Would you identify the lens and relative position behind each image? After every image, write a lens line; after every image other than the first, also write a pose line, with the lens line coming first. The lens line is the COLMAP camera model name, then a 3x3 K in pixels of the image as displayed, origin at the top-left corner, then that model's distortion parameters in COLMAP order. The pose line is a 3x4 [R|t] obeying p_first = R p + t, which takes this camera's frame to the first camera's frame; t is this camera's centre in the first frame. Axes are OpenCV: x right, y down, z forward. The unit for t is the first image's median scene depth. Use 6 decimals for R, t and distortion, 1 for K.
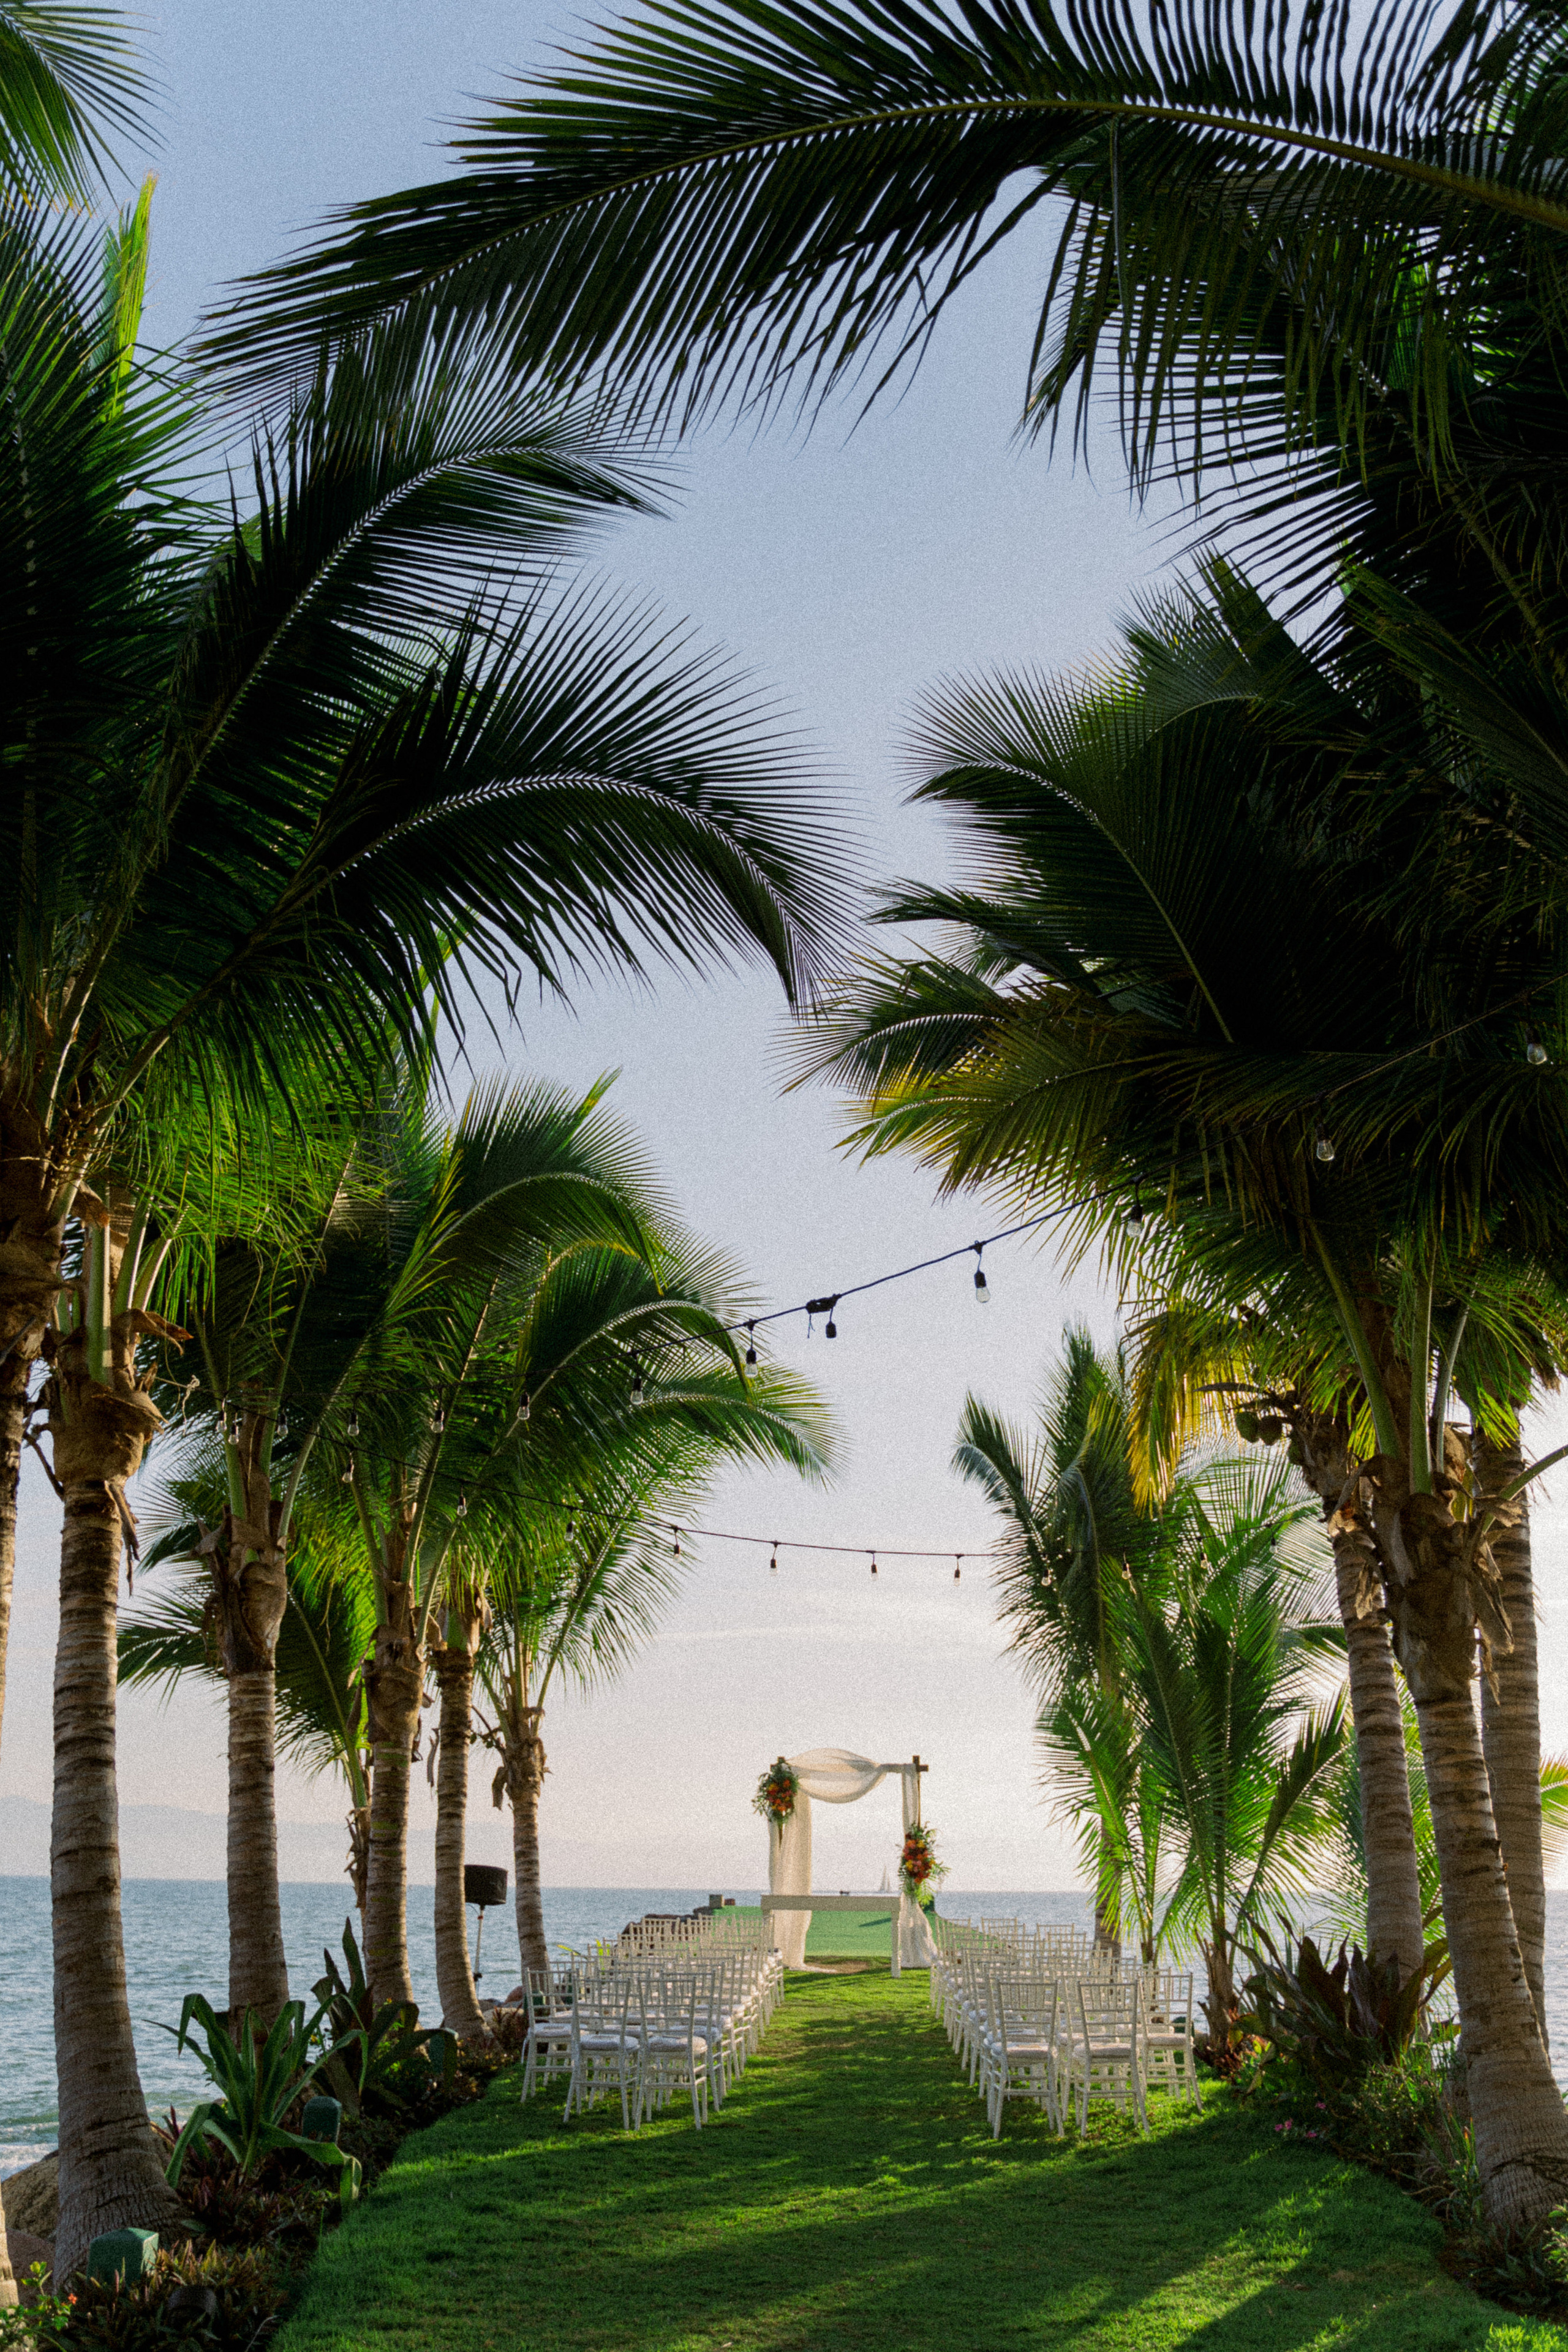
lens RADIAL K [[1874.9, 0, 824.2], [0, 1874.9, 1174.6], [0, 0, 1]] dist [-0.160306, 0.275135]
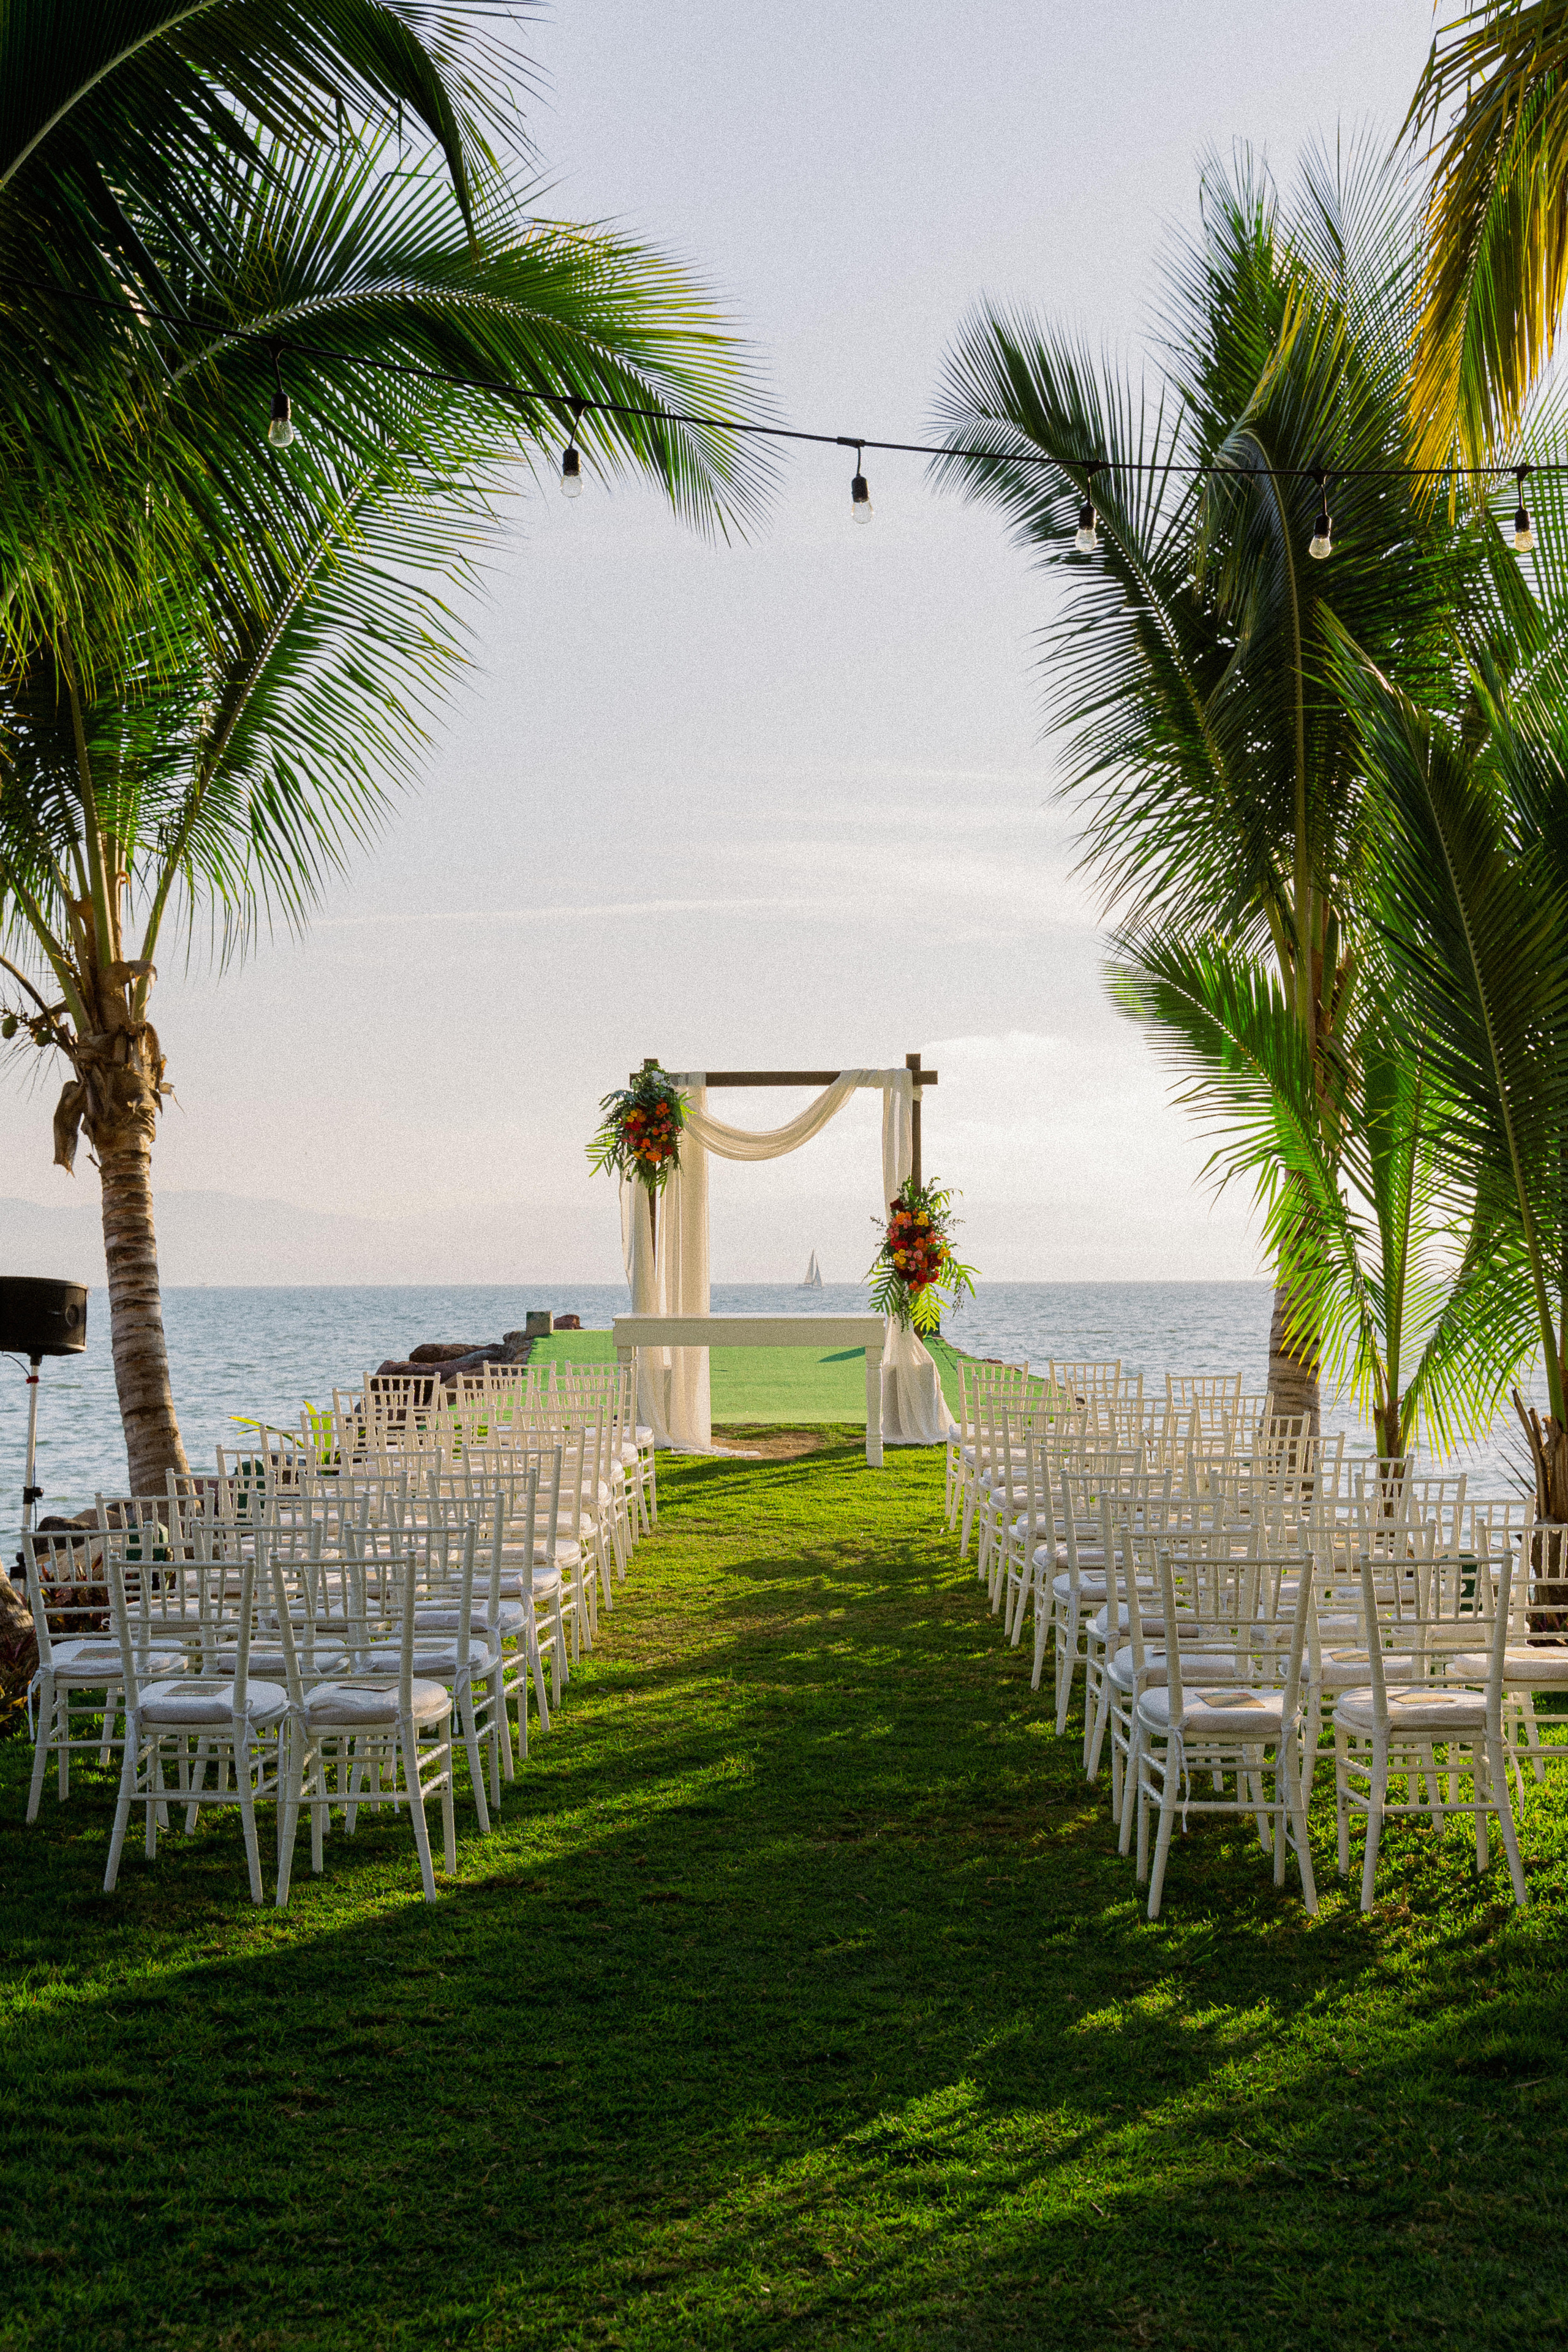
lens RADIAL K [[3088.9, 0, 784.0], [0, 3088.9, 1176.0], [0, 0, 1]] dist [0.004311, 0.001084]
pose [[0.999832, -0.010907, 0.014704, 0.001195], [0.005447, 0.943999, 0.329904, 0.074104], [-0.017479, -0.329769, 0.943900, 0.211461]]
